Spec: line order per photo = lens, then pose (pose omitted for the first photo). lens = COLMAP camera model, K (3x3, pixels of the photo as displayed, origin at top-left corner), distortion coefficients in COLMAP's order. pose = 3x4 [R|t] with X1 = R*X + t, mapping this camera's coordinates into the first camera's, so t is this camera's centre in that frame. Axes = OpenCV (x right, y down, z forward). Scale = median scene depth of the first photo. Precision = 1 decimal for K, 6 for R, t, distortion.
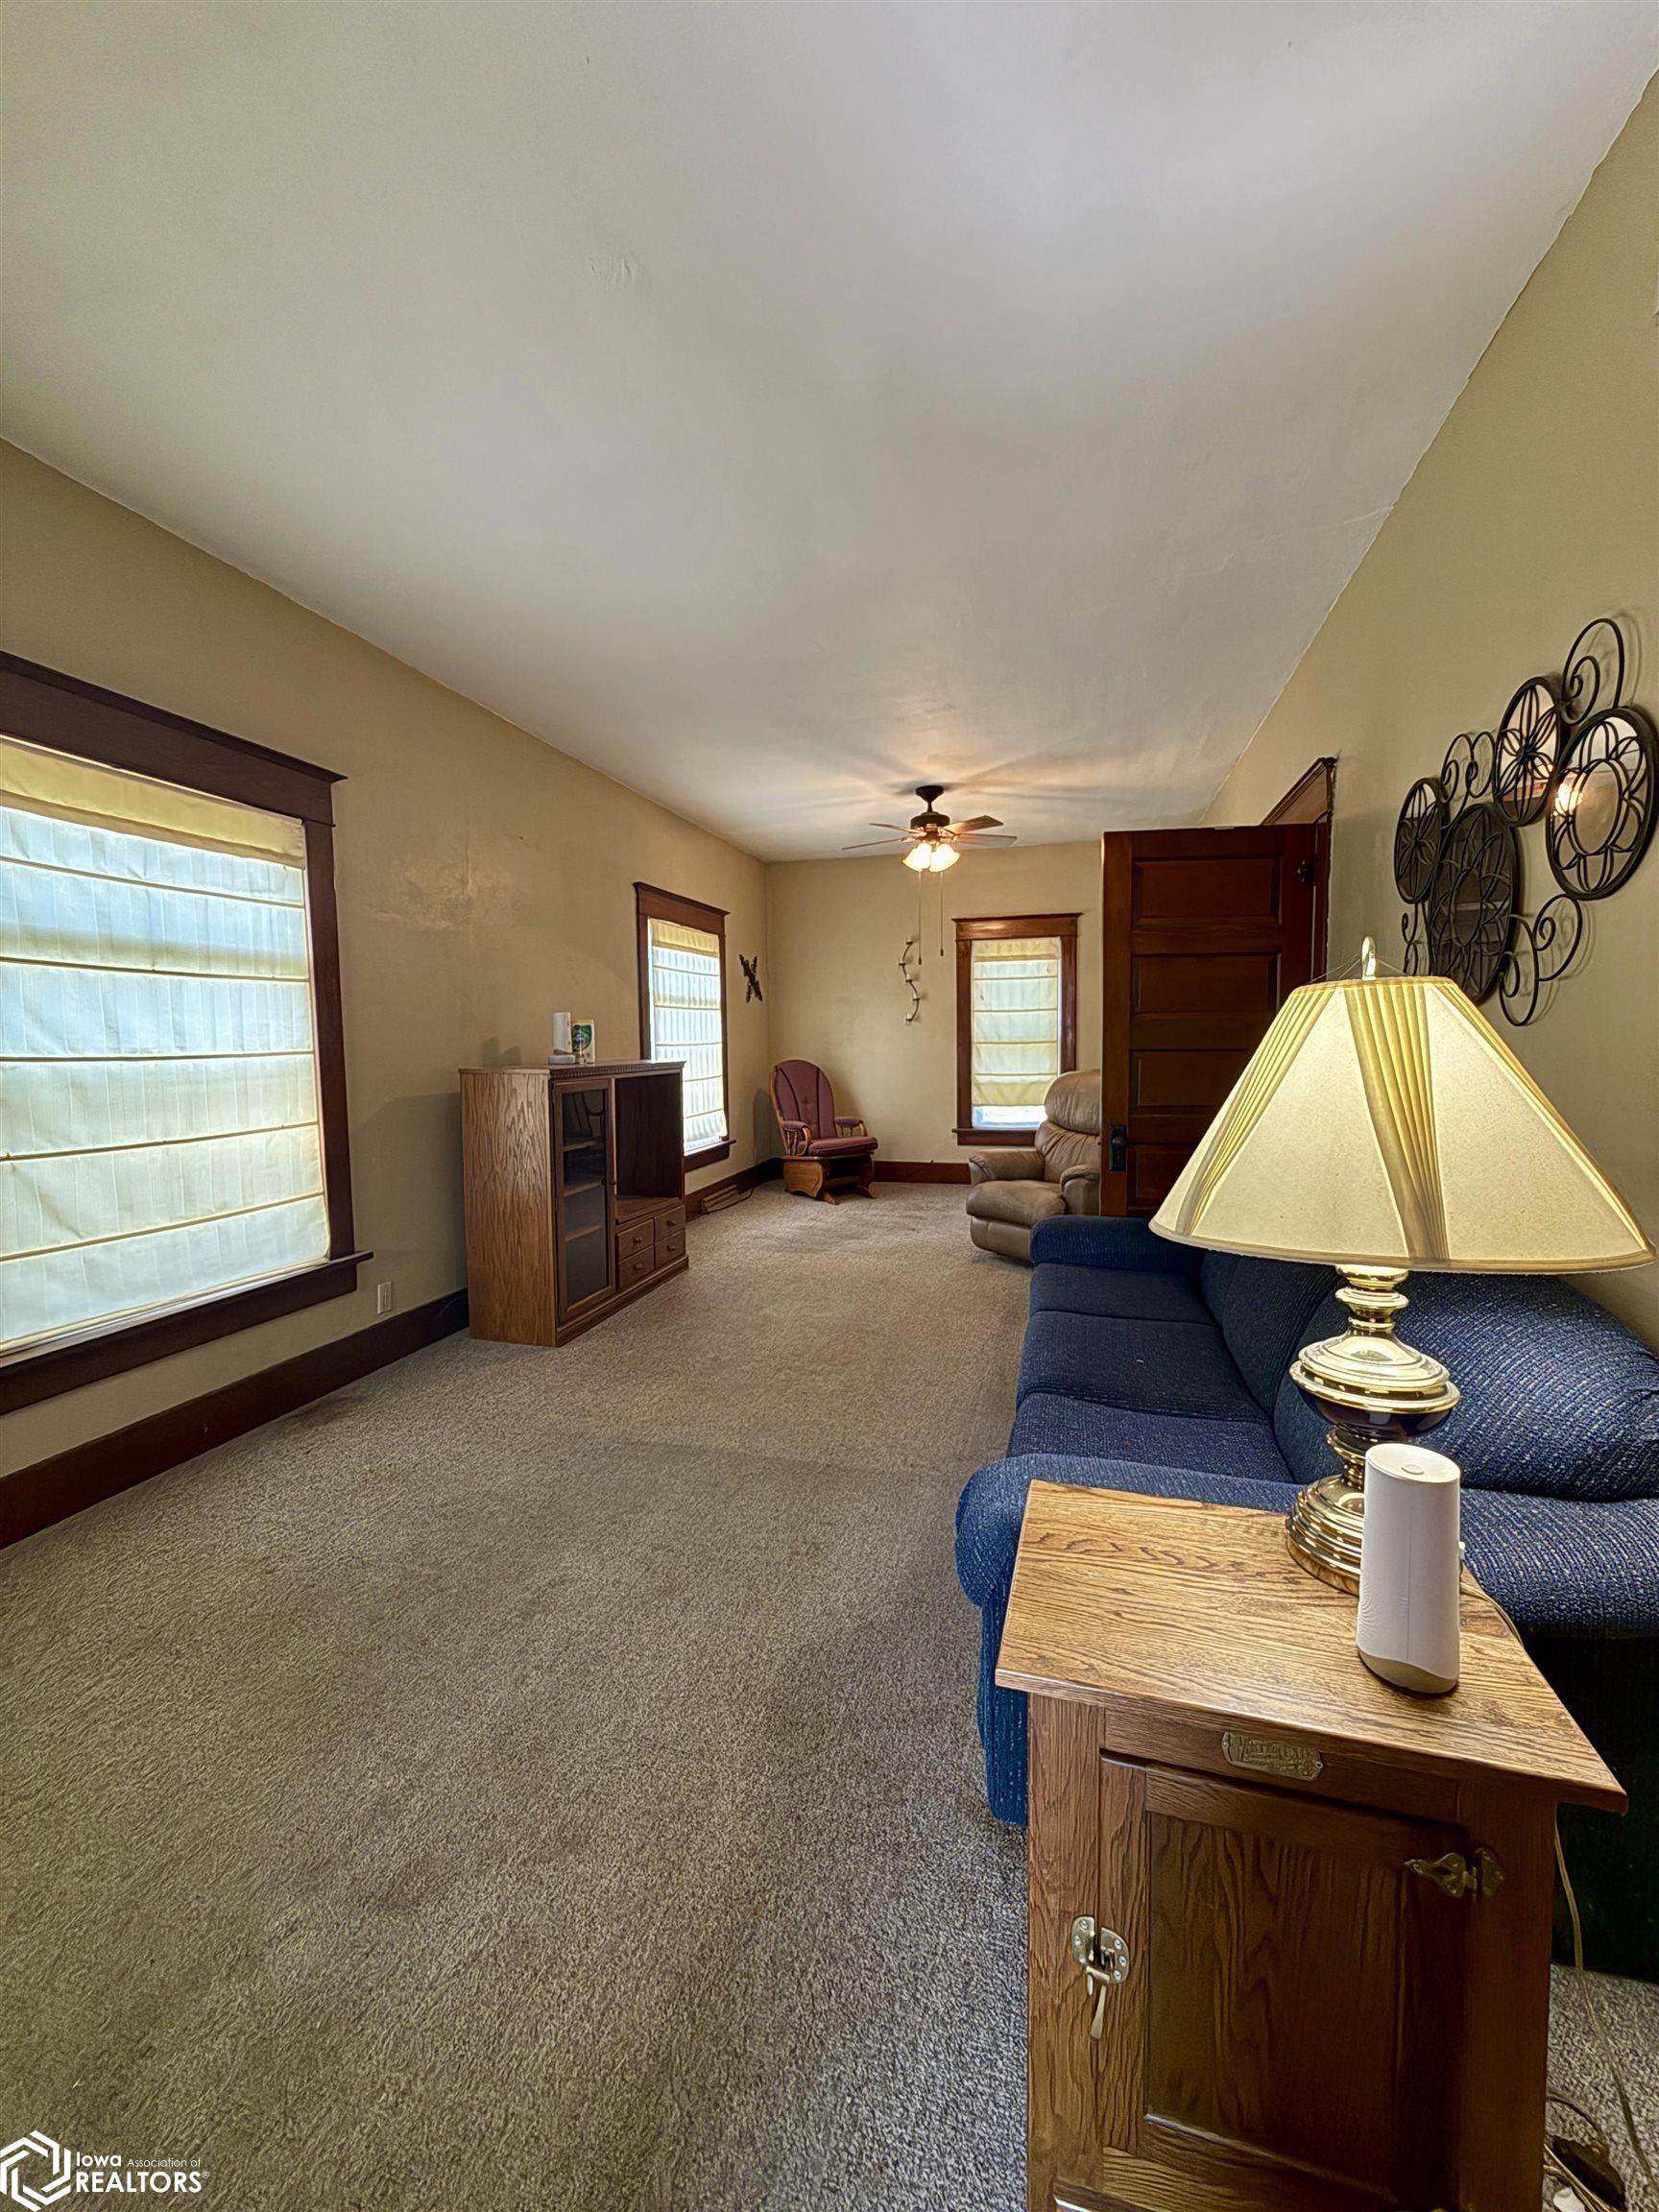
lens RADIAL K [[883.5, 0, 818.3], [0, 883.5, 1099.0], [0, 0, 1]] dist [-0.002463, 0.000199]
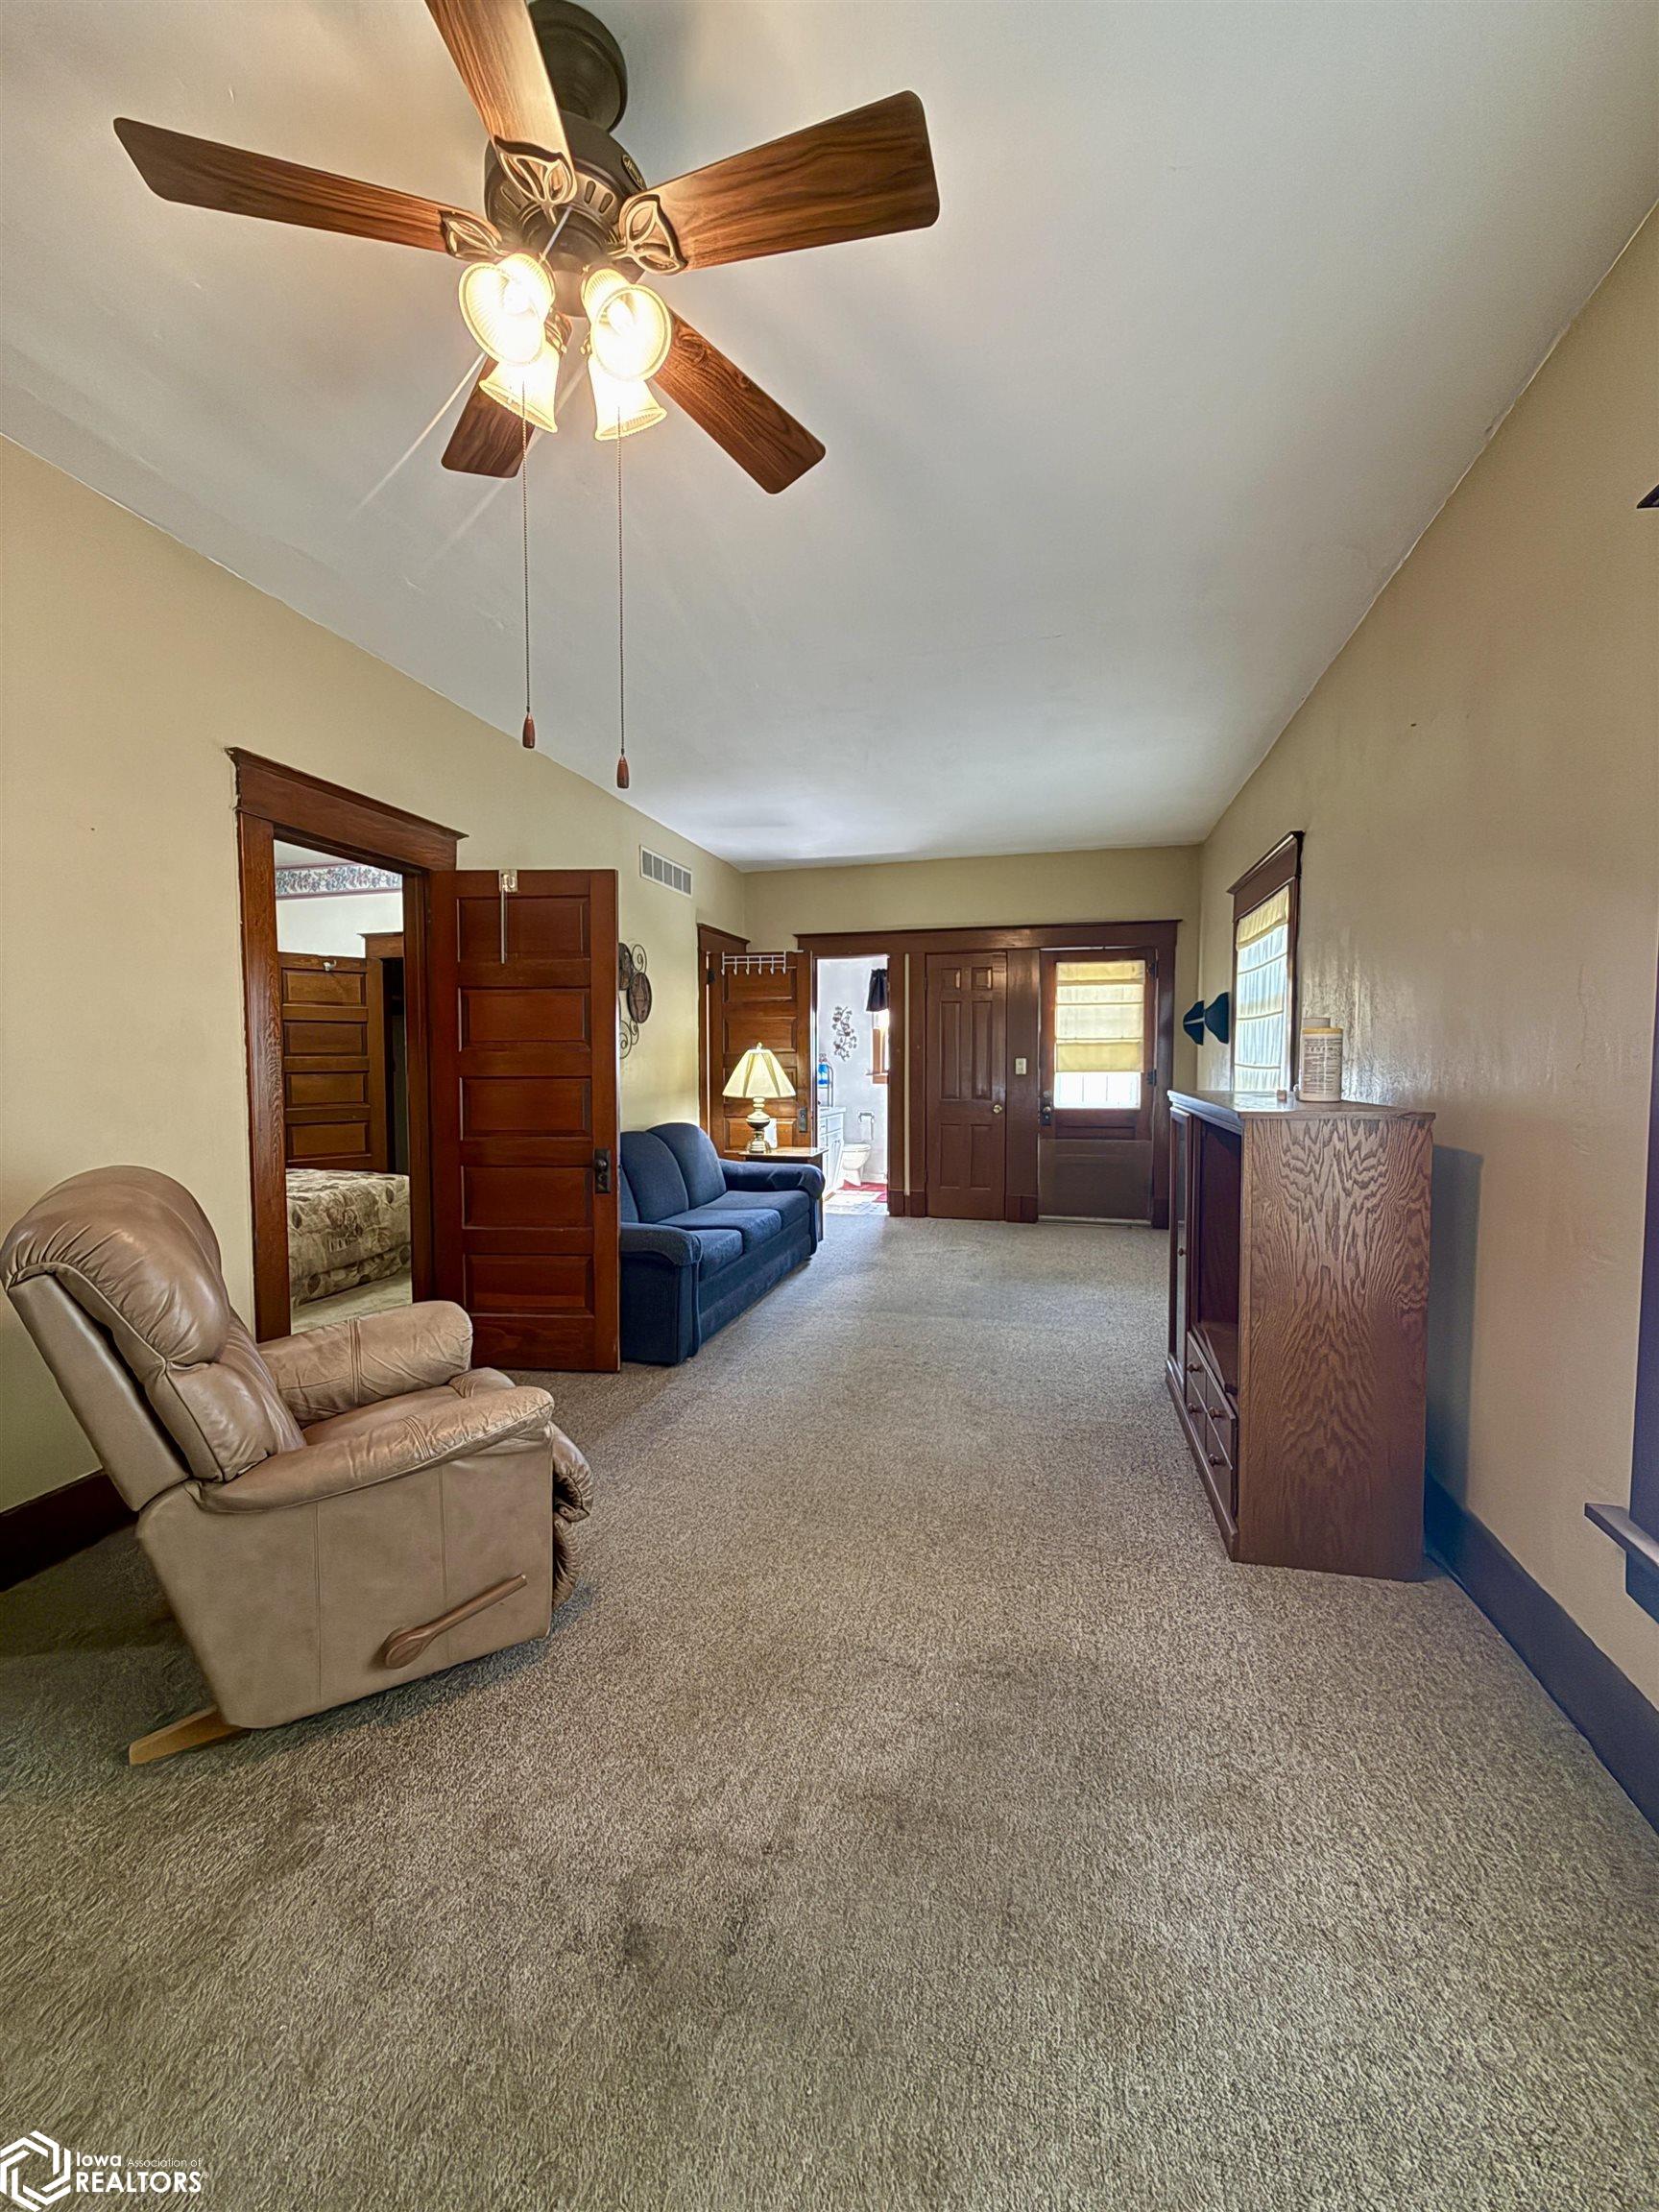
lens RADIAL K [[883.5, 0, 824.8], [0, 883.5, 1099.3], [0, 0, 1]] dist [-0.002463, 0.000199]
pose [[-0.999394, 0.016748, -0.030507, 0.111465], [0.012790, 0.991997, 0.125608, -0.160292], [0.032367, 0.125142, -0.991611, 2.090157]]
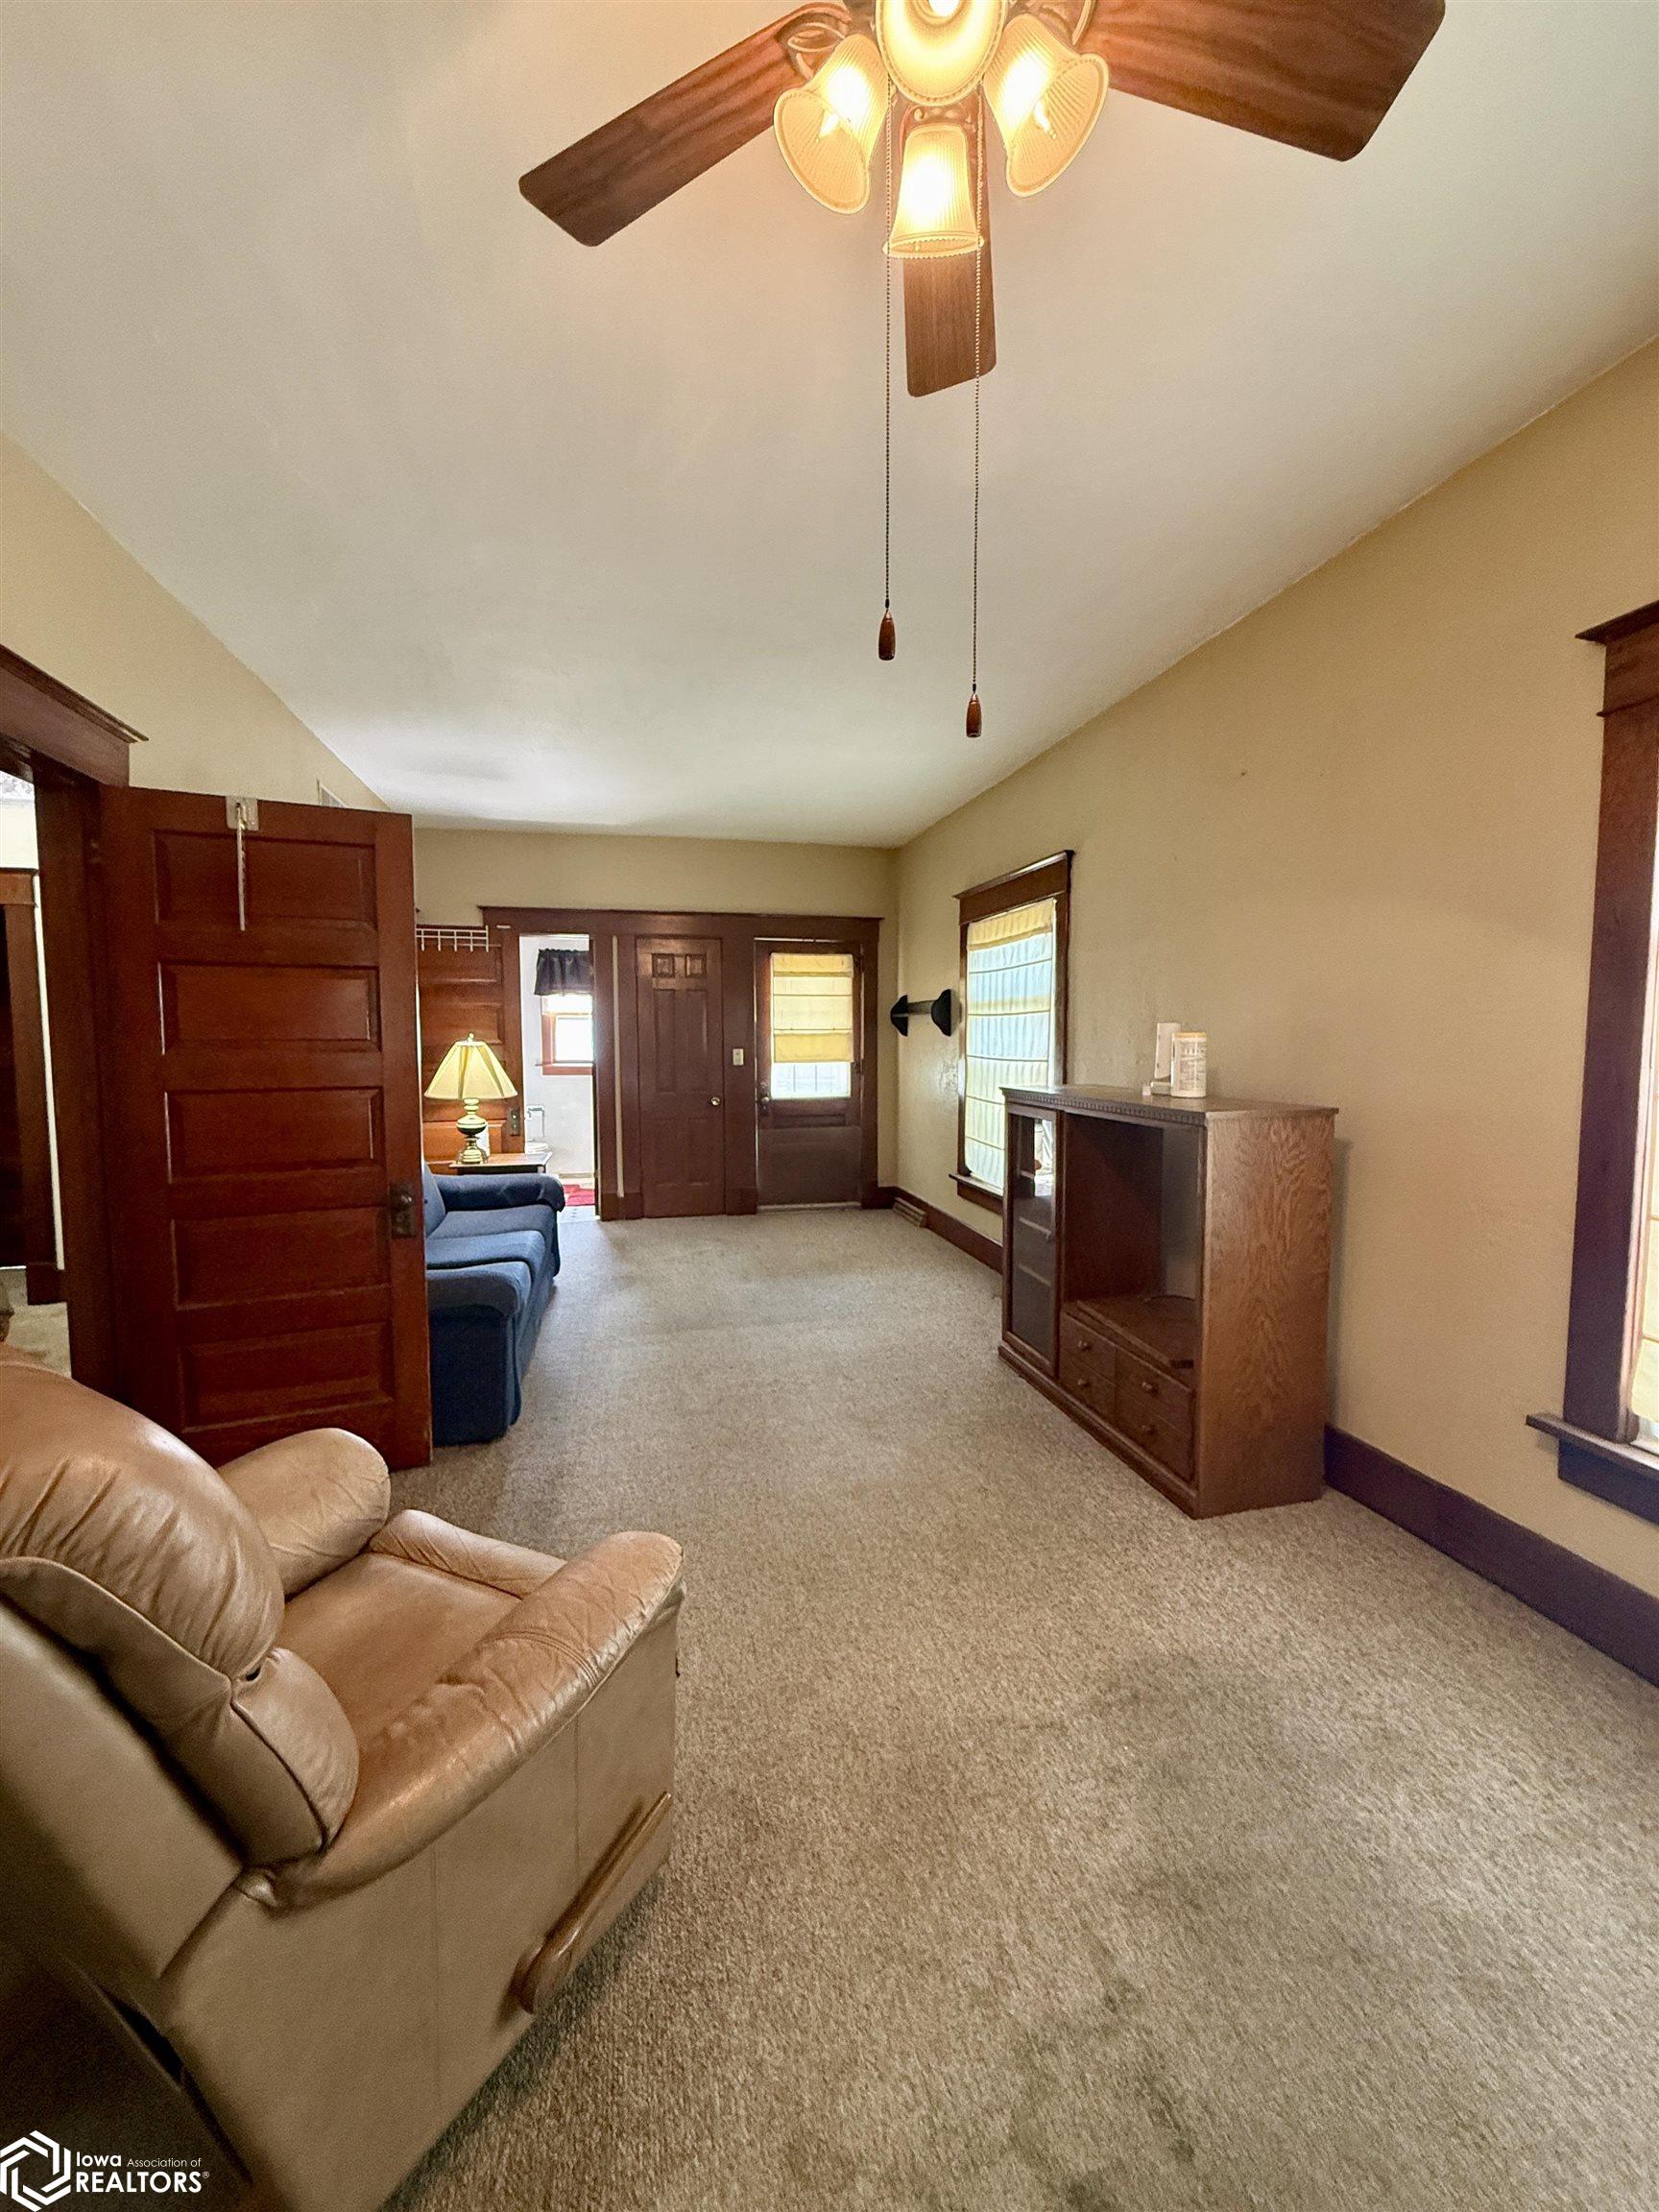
lens RADIAL K [[883.5, 0, 822.5], [0, 883.5, 1099.3], [0, 0, 1]] dist [-0.002463, 0.000199]
pose [[-0.872649, 0.049665, -0.485817, 0.402295], [-0.023304, 0.989447, 0.143012, -0.170671], [0.487792, 0.136121, -0.862282, 1.915365]]
